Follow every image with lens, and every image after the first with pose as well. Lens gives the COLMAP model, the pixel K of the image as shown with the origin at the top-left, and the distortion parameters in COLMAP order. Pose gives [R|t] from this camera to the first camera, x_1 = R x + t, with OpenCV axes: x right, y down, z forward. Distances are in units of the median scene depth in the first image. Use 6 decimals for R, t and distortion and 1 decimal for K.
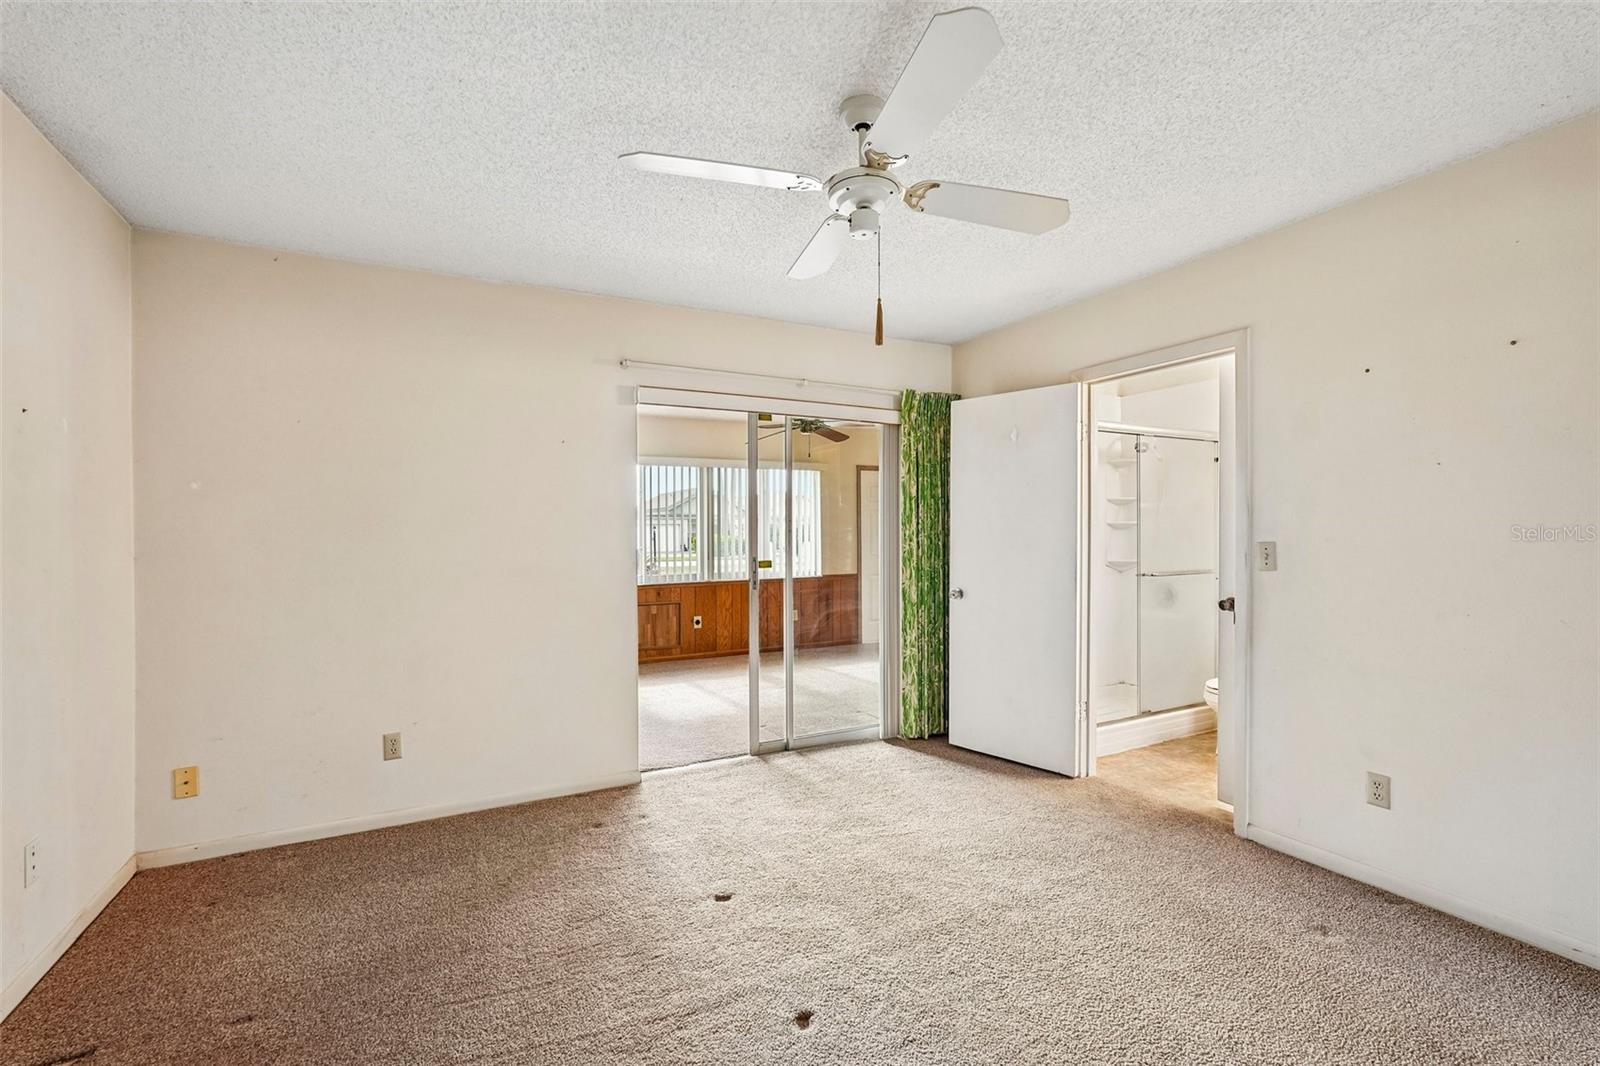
lens RADIAL K [[705.1, 0, 802.4], [0, 705.1, 539.5], [0, 0, 1]] dist [-0.011784, 0.001067]
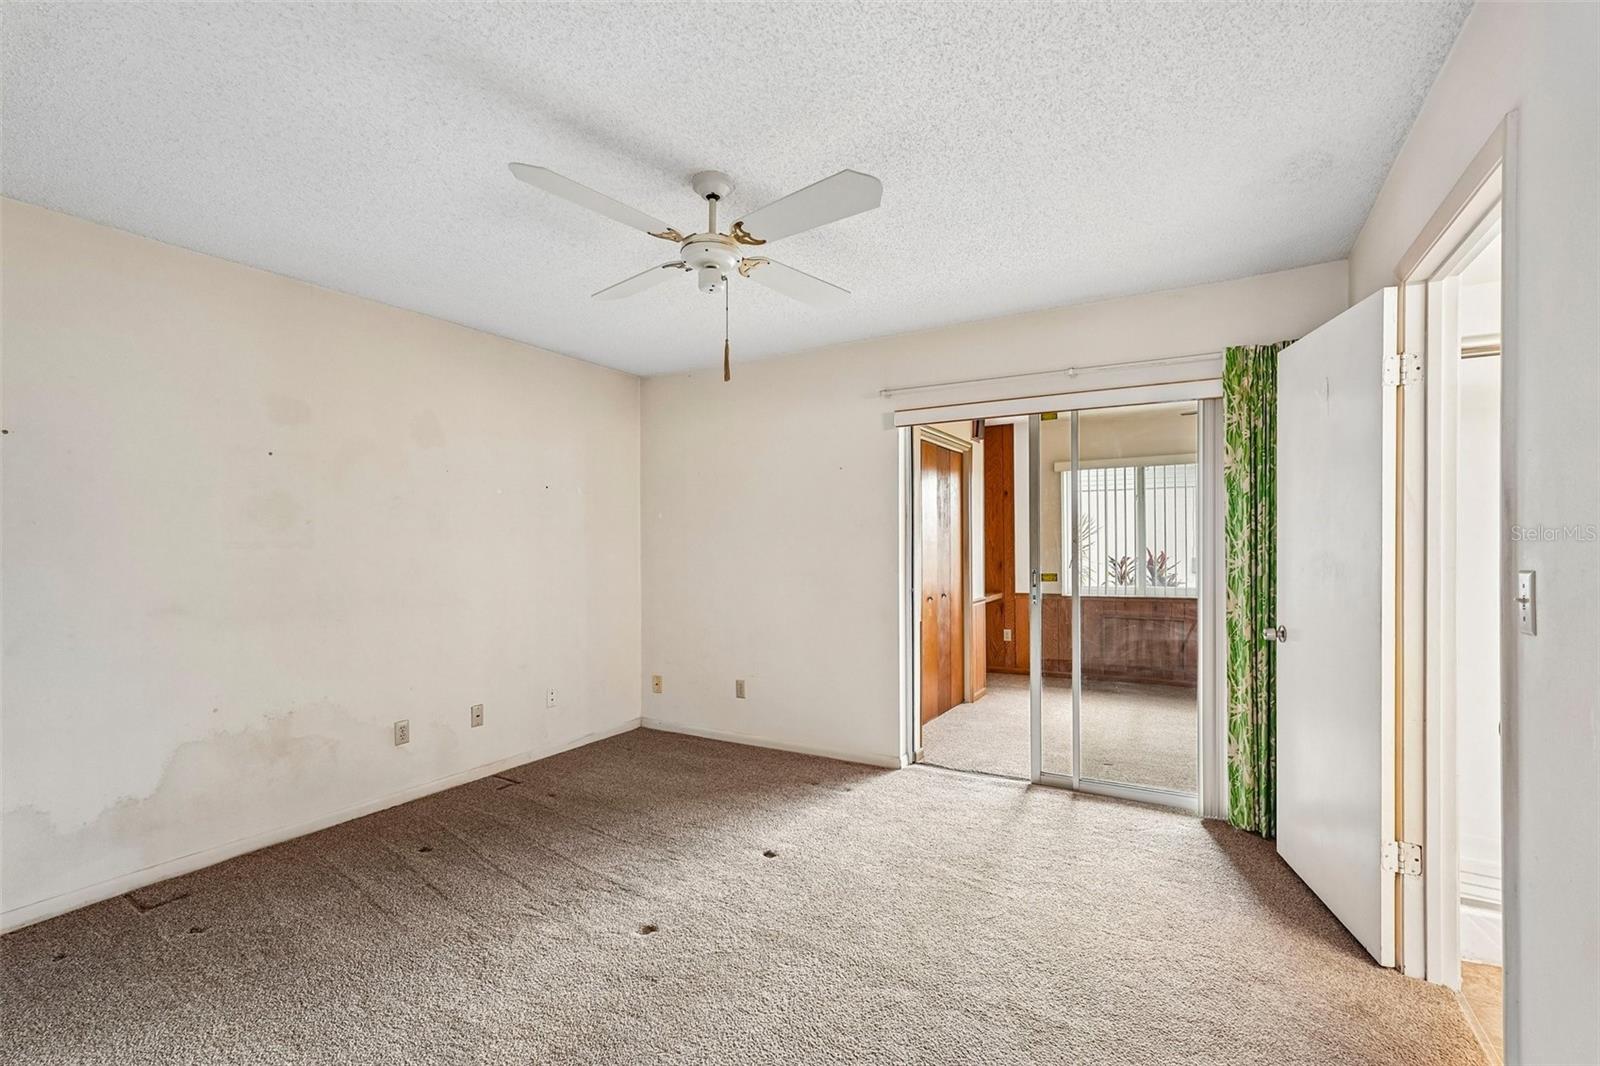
lens RADIAL K [[705.1, 0, 802.4], [0, 705.1, 539.5], [0, 0, 1]] dist [-0.011784, 0.001067]
pose [[0.528611, -0.000189, -0.848864, 0.561998], [-0.004240, 0.999987, -0.002863, -0.010519], [0.848854, 0.005113, 0.528603, 0.255082]]
